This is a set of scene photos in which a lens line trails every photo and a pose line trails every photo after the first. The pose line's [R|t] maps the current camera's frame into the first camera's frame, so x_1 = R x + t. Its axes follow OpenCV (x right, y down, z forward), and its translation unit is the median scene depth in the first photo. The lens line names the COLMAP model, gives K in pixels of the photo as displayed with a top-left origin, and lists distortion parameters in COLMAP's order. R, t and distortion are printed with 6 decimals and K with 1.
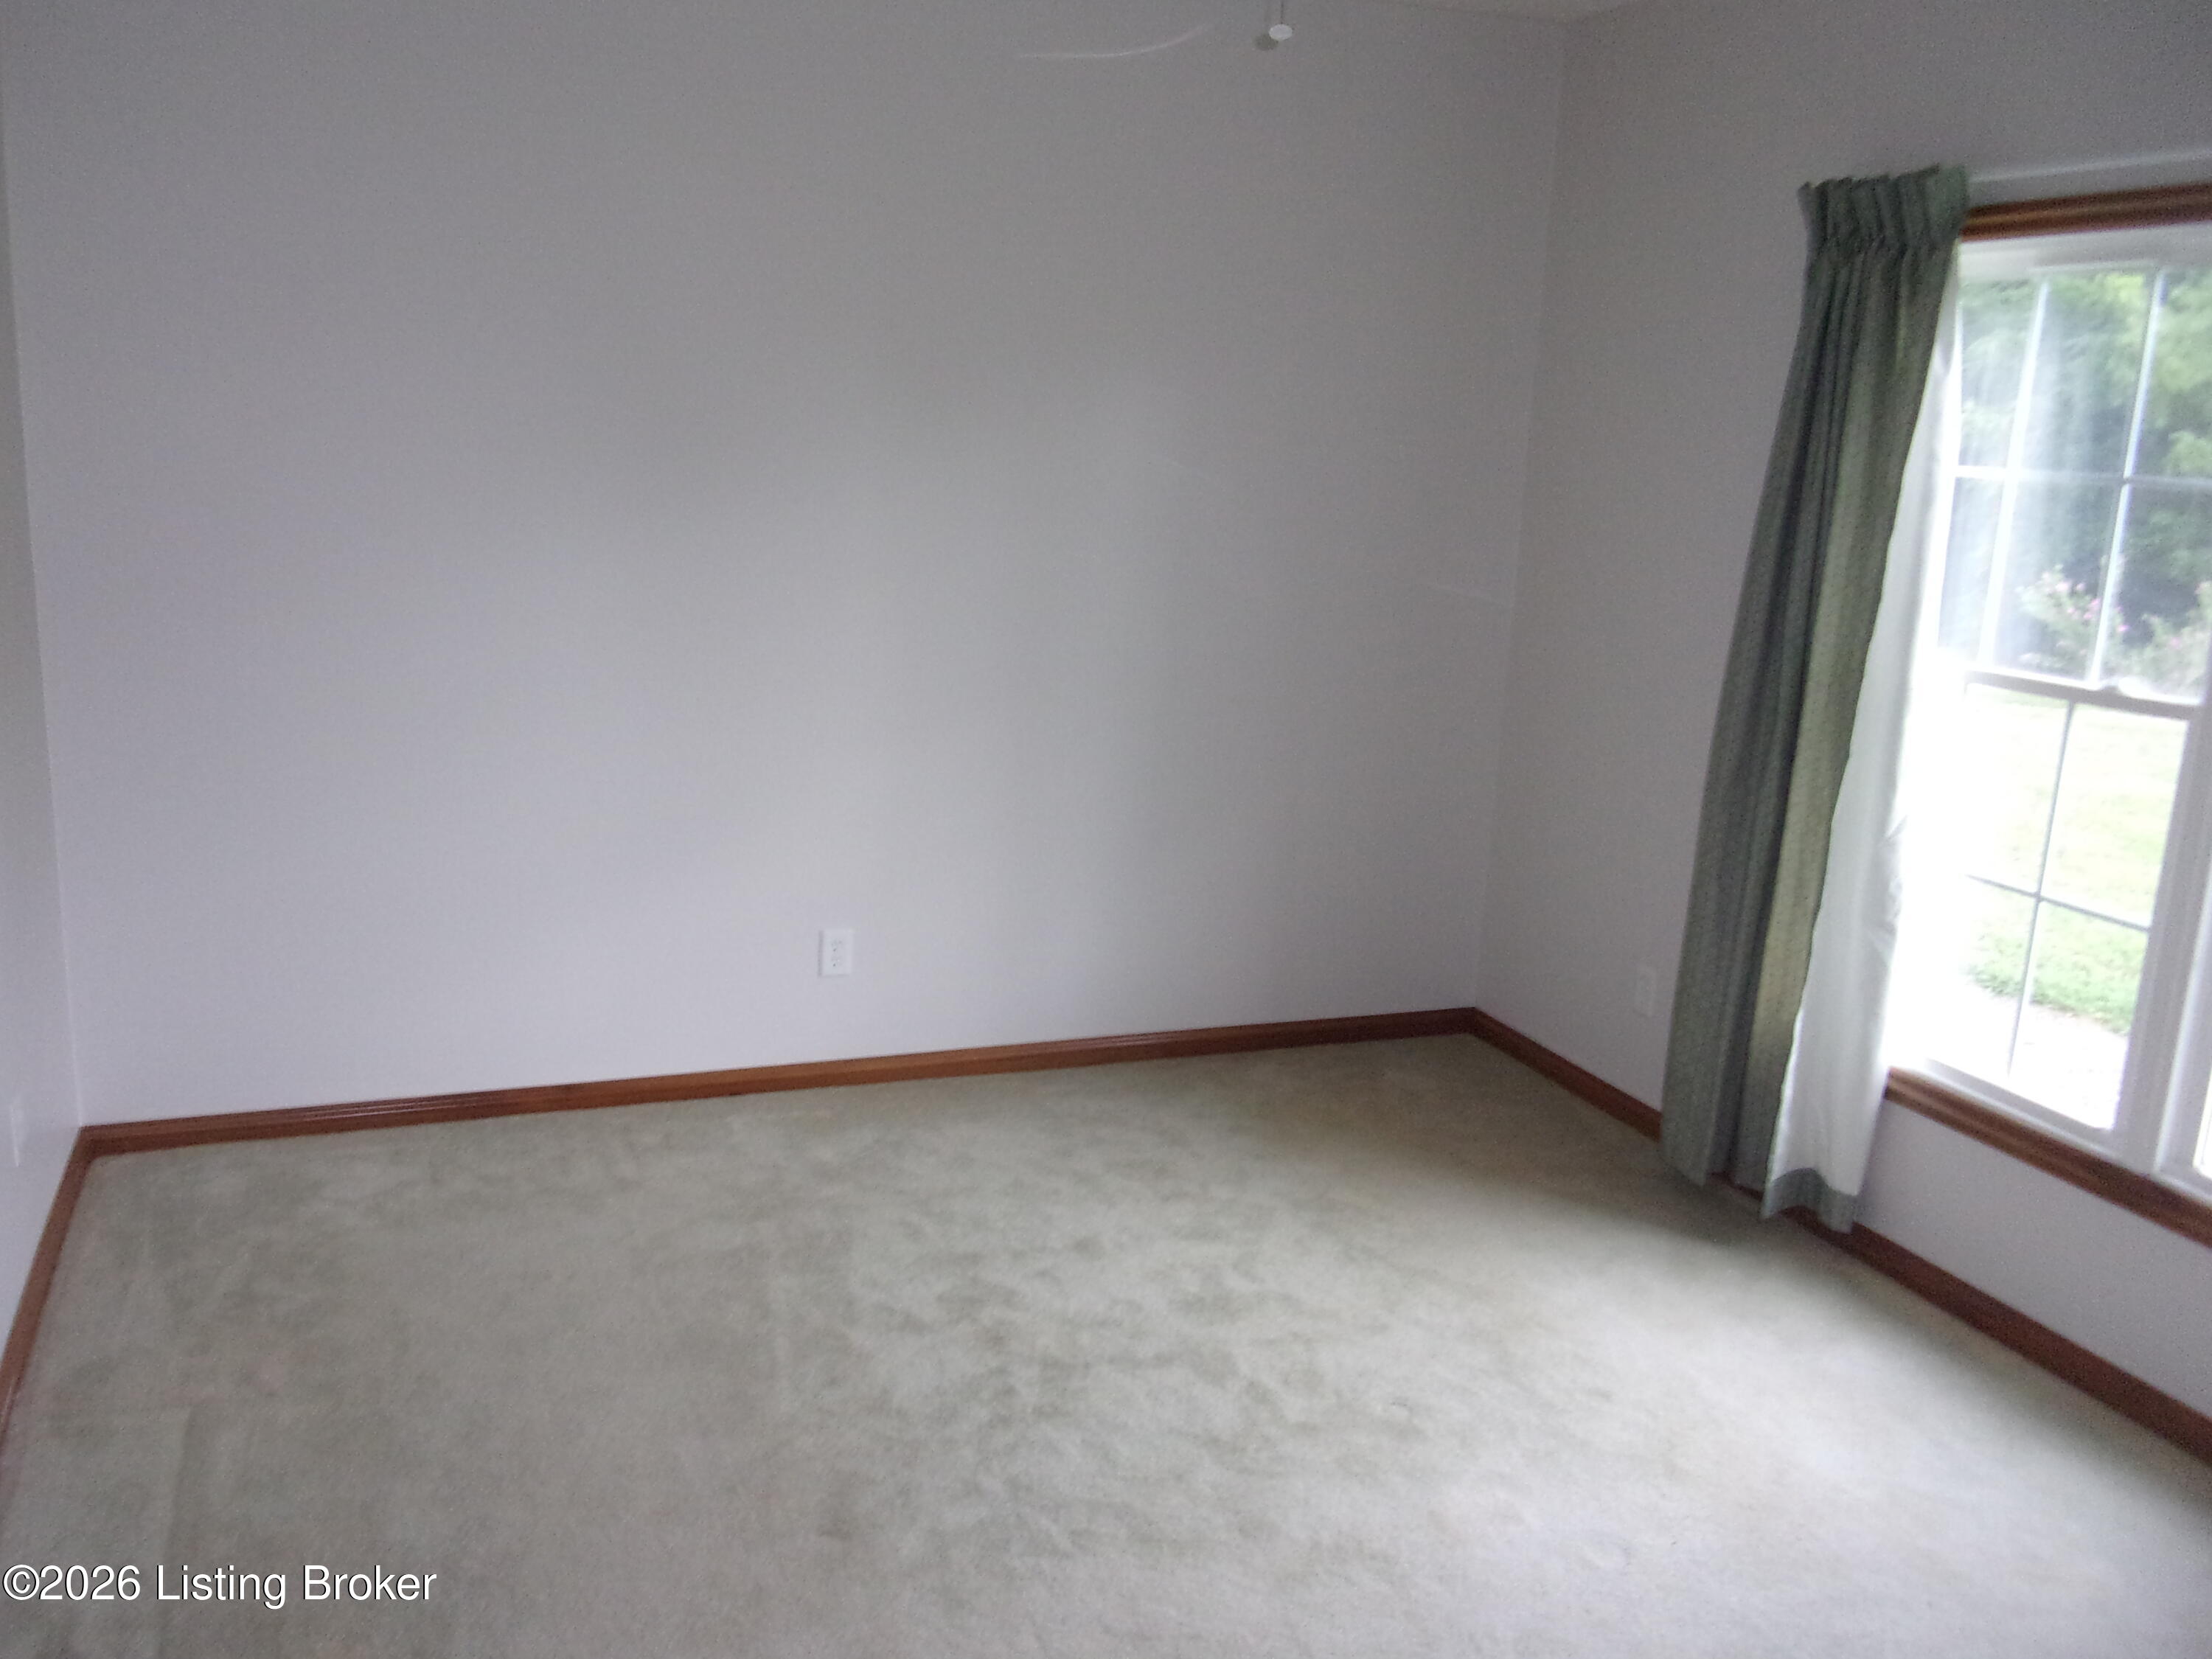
lens RADIAL K [[1850.3, 0, 1024.4], [0, 1850.3, 819.0], [0, 0, 1]] dist [0.017633, 0.001506]
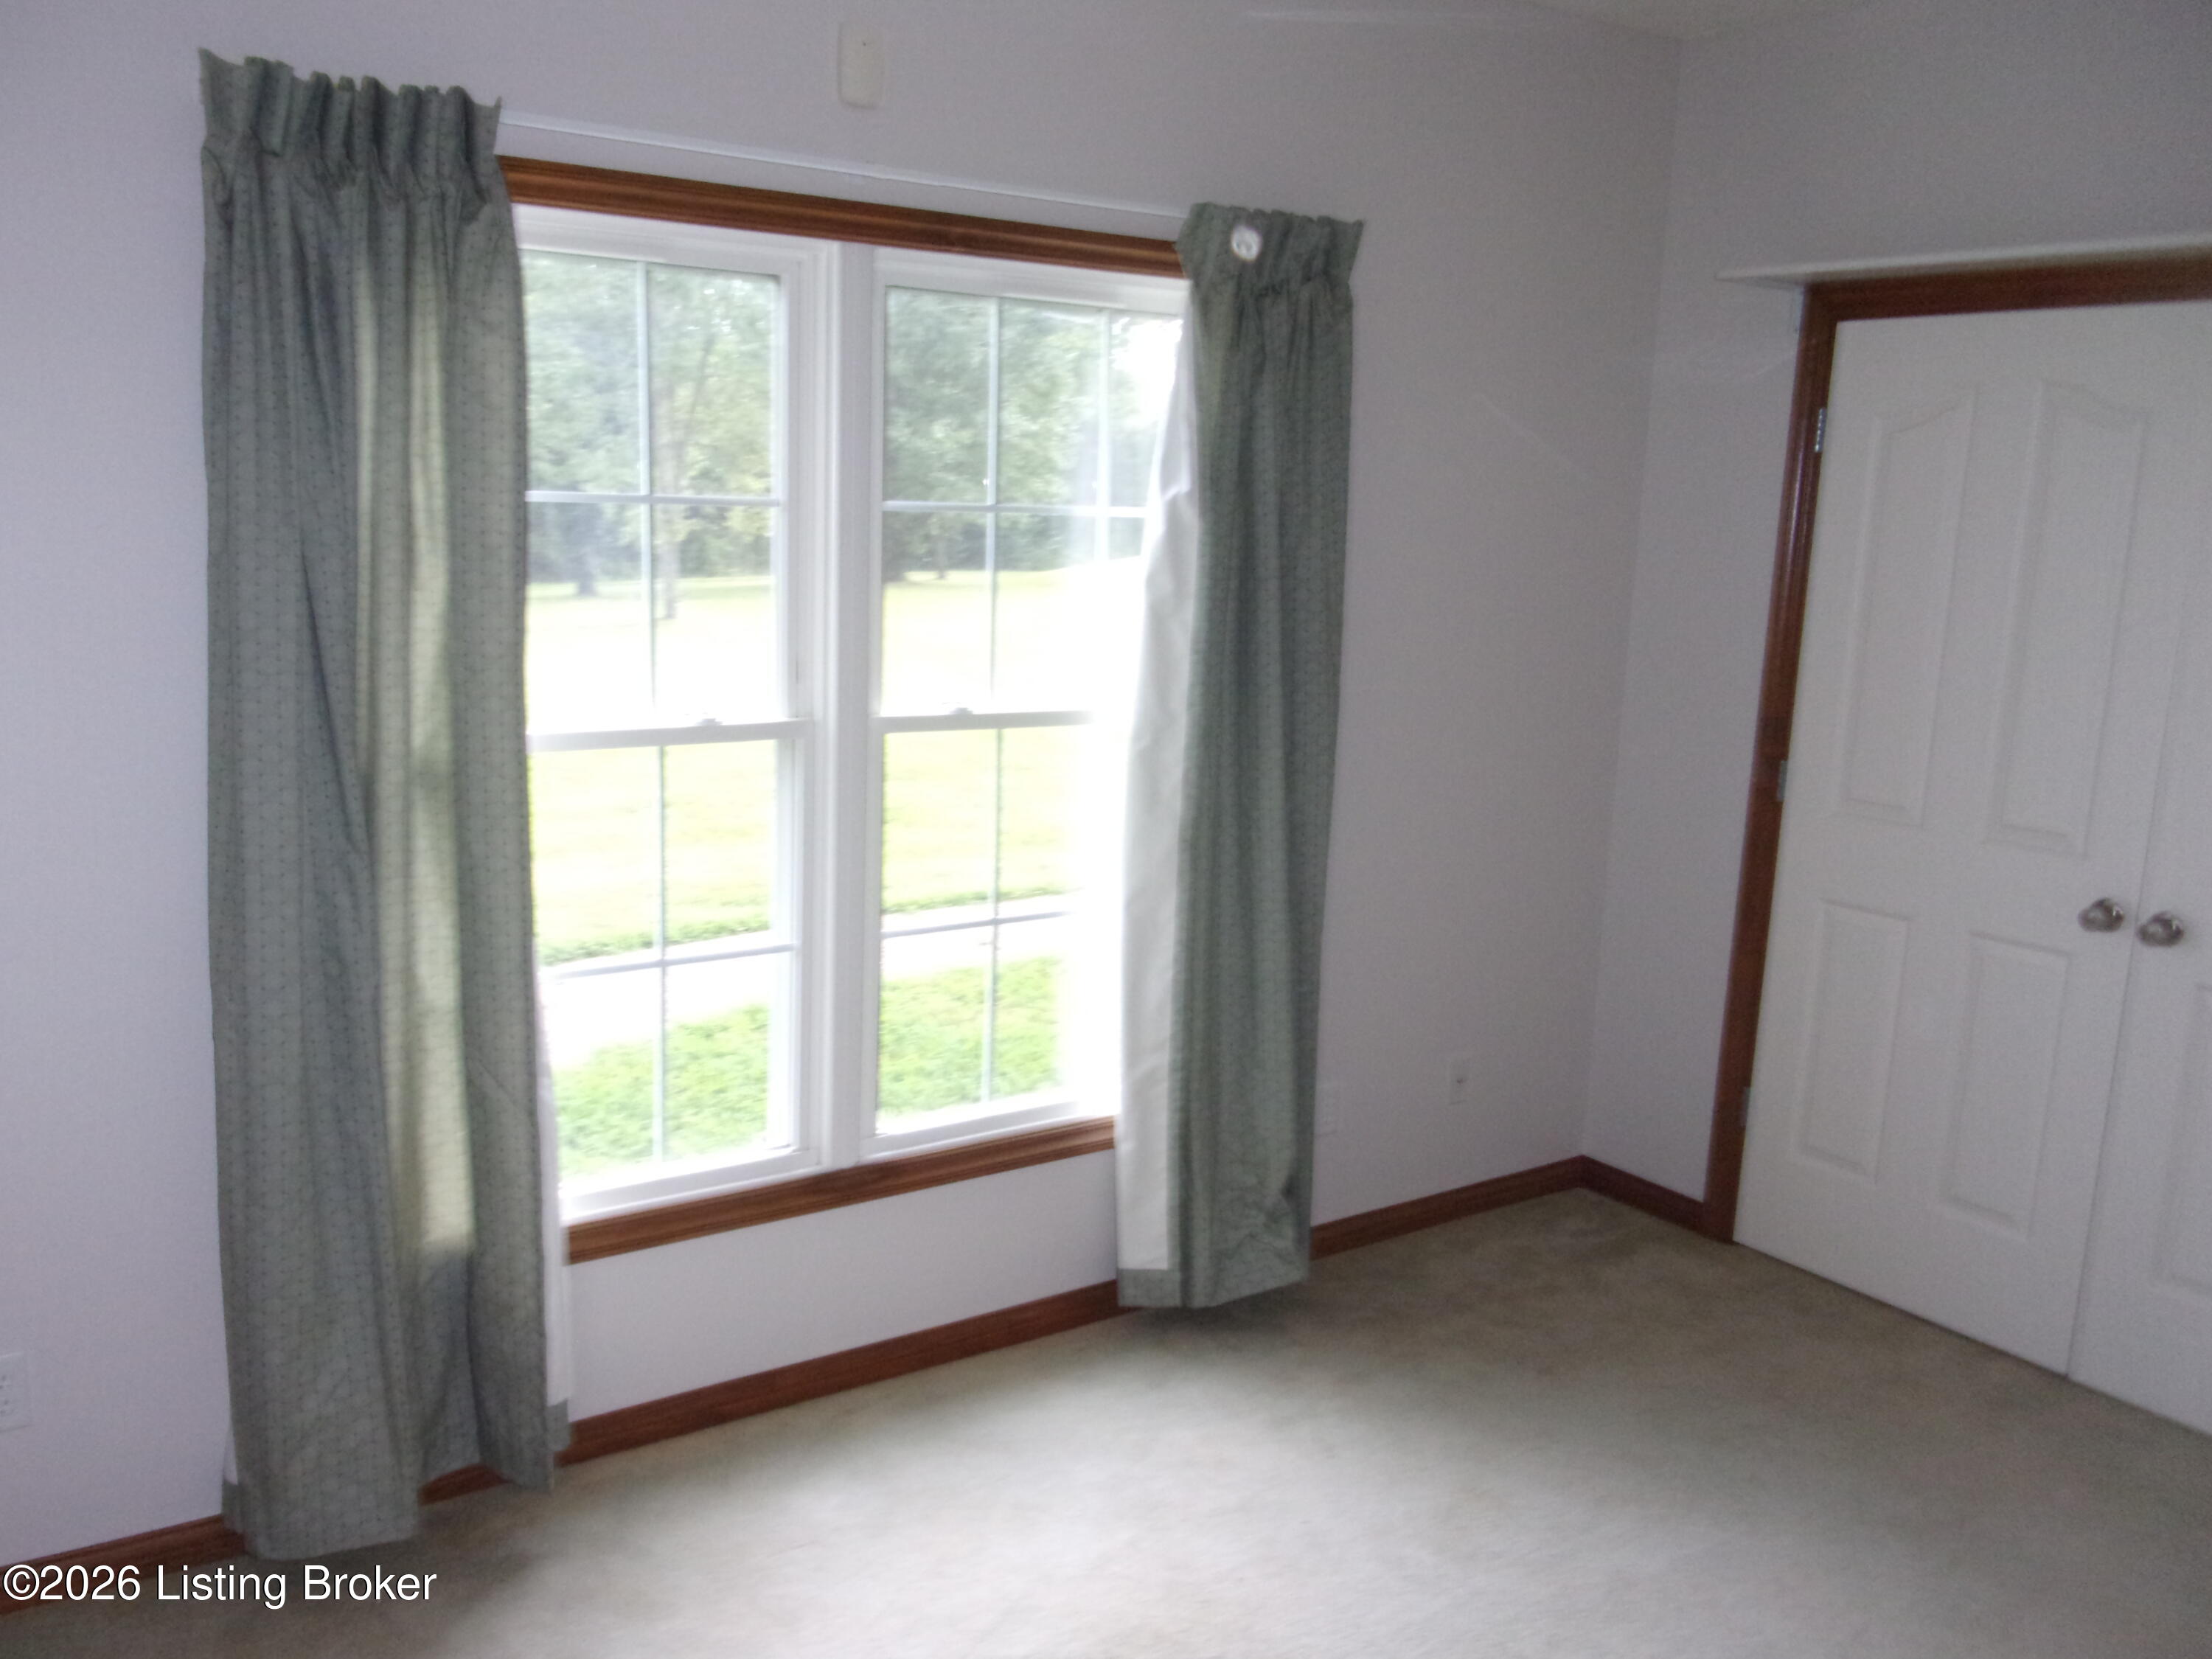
lens RADIAL K [[1838.6, 0, 1056.7], [0, 1838.6, 836.1], [0, 0, 1]] dist [0.019677, -0.004906]
pose [[-0.237912, -0.228771, 0.943961, -0.338946], [0.171832, 0.946623, 0.272724, -0.233906], [-0.955966, 0.227087, -0.185902, 1.001631]]
